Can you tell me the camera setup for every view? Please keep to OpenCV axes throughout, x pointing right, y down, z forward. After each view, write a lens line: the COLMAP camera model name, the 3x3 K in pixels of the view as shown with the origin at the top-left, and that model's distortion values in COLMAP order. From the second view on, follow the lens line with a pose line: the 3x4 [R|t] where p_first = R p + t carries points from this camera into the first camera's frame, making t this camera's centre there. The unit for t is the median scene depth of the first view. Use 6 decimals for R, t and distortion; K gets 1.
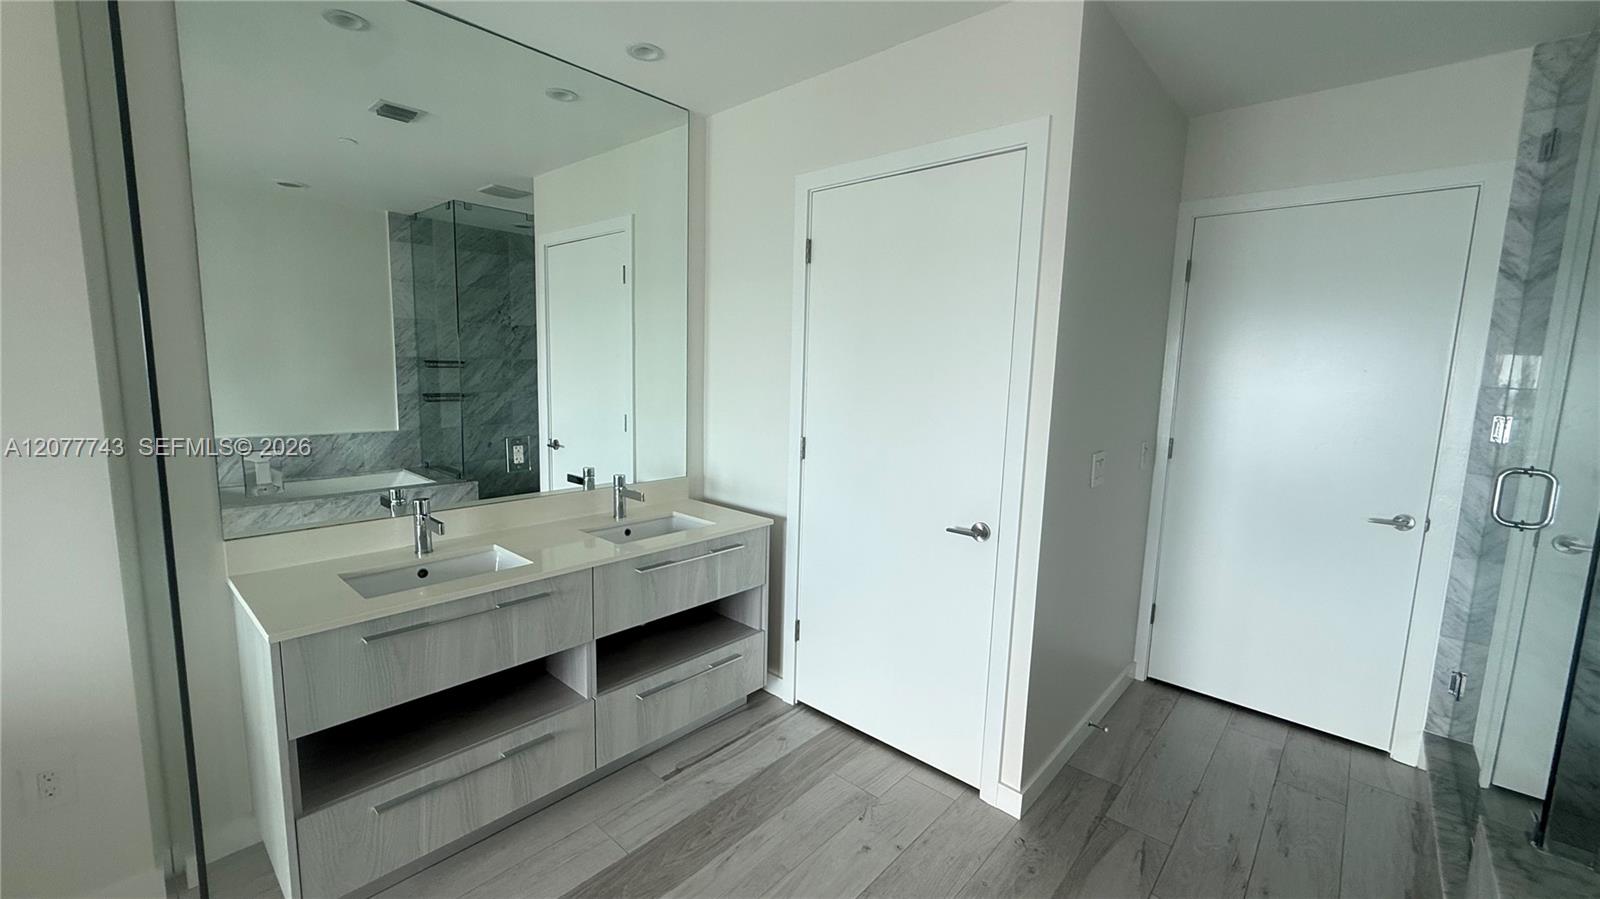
lens RADIAL K [[630.3, 0, 801.3], [0, 630.3, 450.2], [0, 0, 1]] dist [-0.006793, 0.000795]
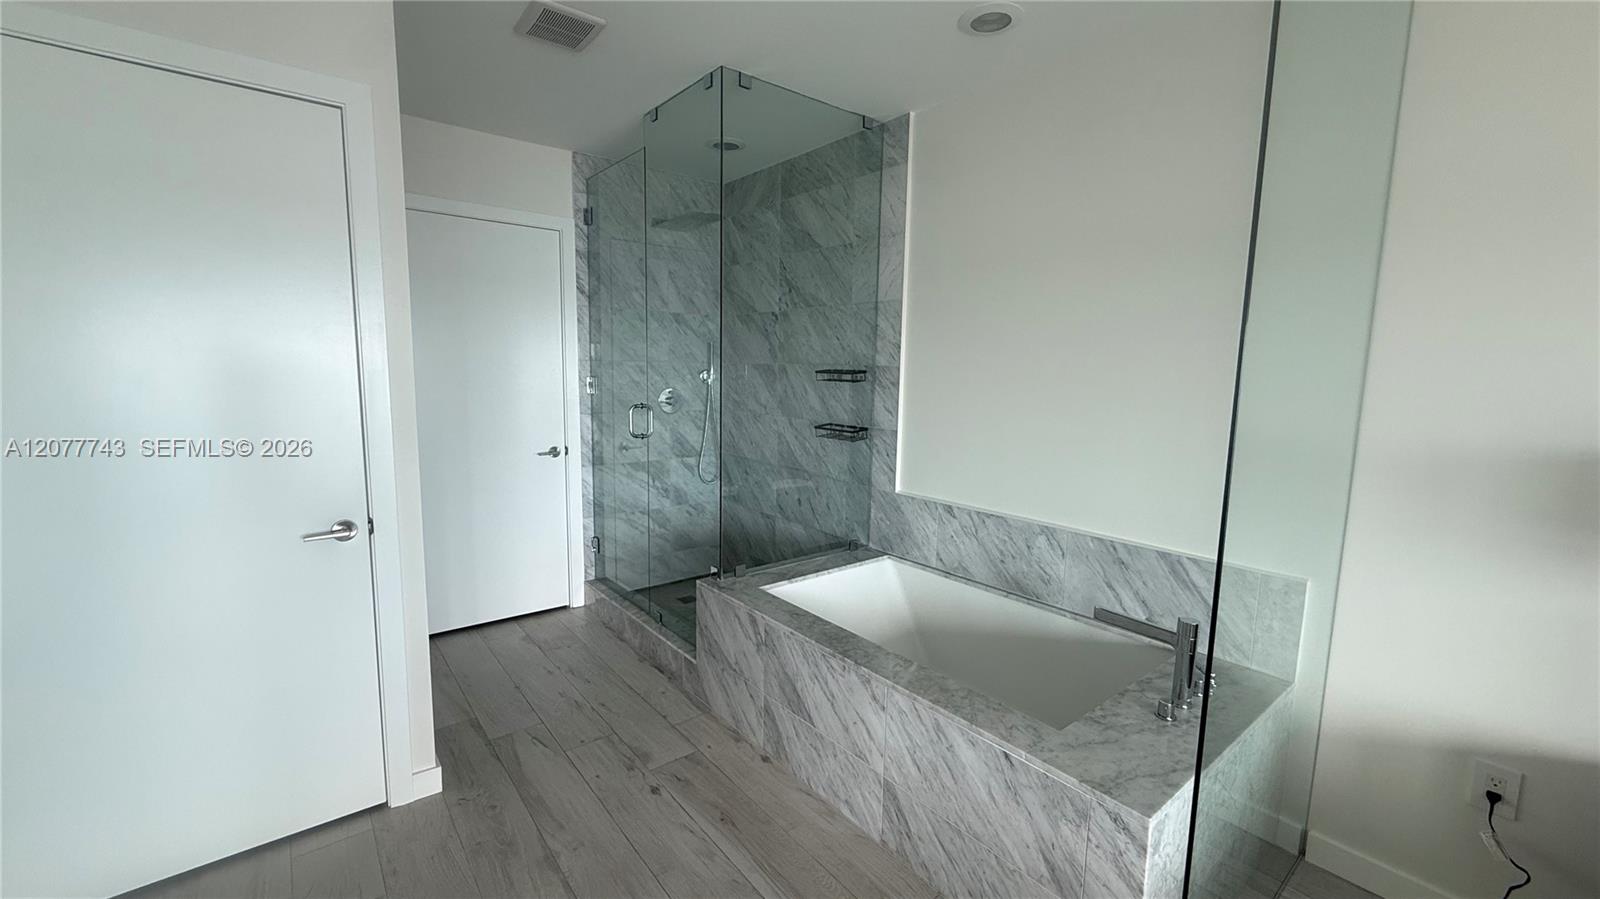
lens RADIAL K [[630.3, 0, 802.1], [0, 630.3, 448.5], [0, 0, 1]] dist [-0.006793, 0.000795]
pose [[0.143819, -0.151432, 0.977949, -0.467682], [0.111606, 0.984400, 0.136018, -0.033664], [-0.983290, 0.089582, 0.158476, 0.207292]]
